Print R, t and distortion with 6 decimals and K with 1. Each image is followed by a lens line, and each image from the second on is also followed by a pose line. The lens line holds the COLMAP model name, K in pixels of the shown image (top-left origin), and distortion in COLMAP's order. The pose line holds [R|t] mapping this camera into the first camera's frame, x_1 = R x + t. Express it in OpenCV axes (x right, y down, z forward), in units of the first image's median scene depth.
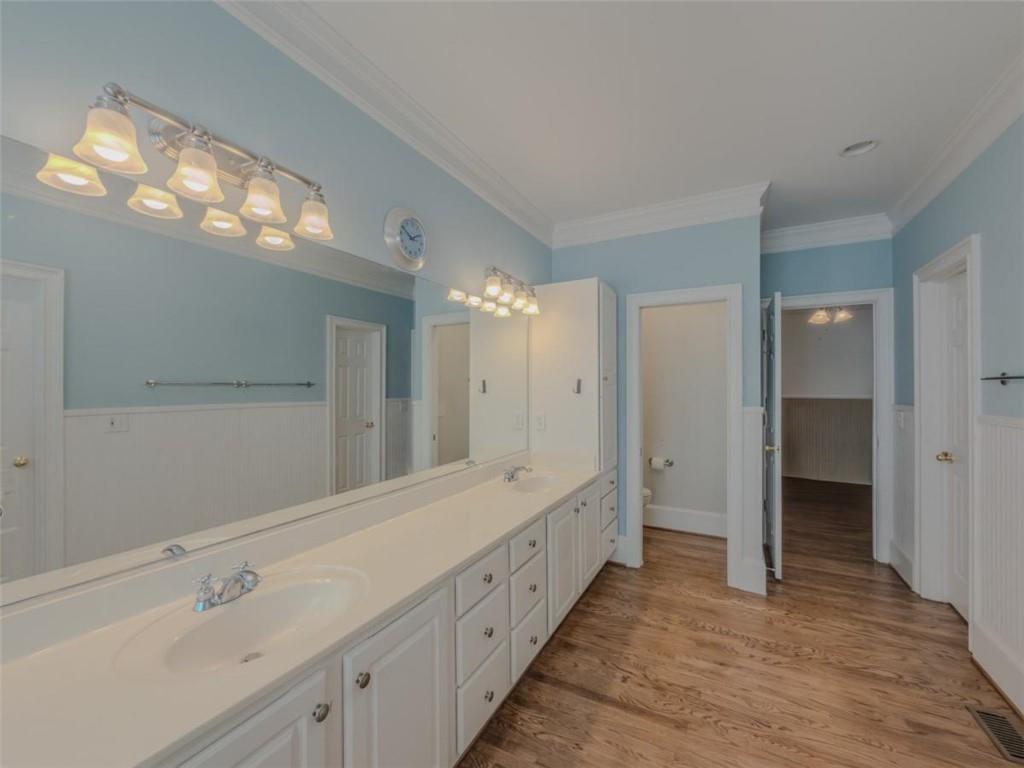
lens RADIAL K [[420.5, 0, 509.9], [0, 420.5, 386.8], [0, 0, 1]] dist [-0.000476, -0.000768]
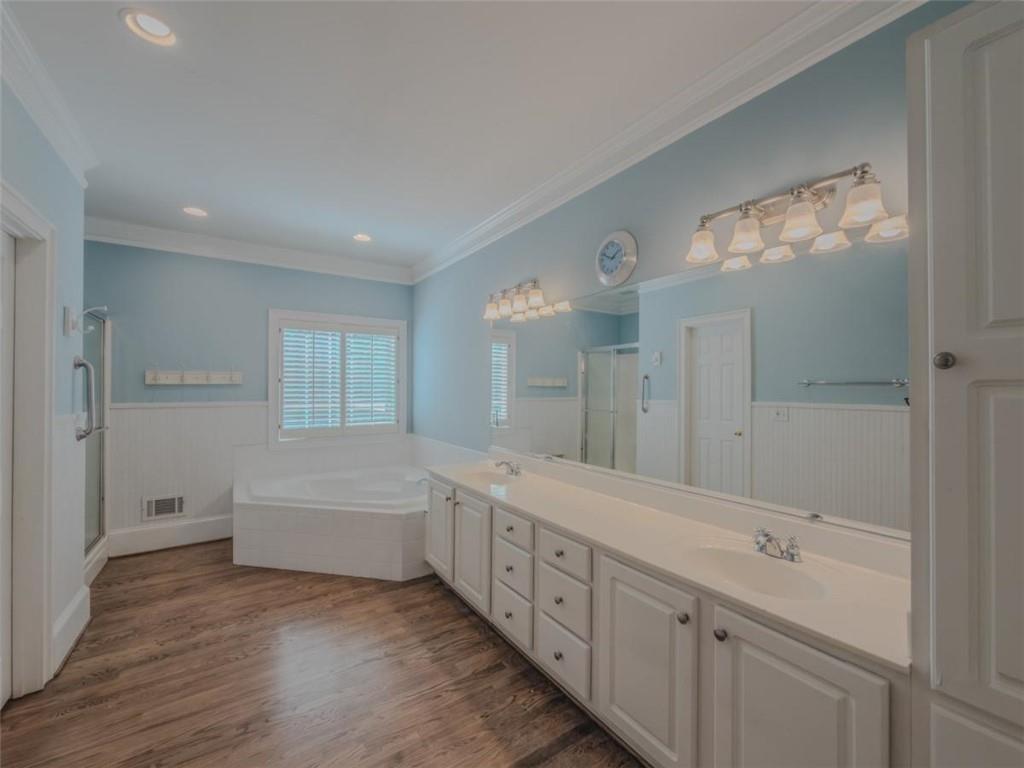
lens RADIAL K [[420.5, 0, 510.6], [0, 420.5, 384.2], [0, 0, 1]] dist [-0.000476, -0.000768]
pose [[-0.468751, -0.001186, -0.883329, 0.924644], [0.004477, 0.999983, -0.003718, -0.008073], [0.883319, -0.005697, -0.468738, 1.321757]]
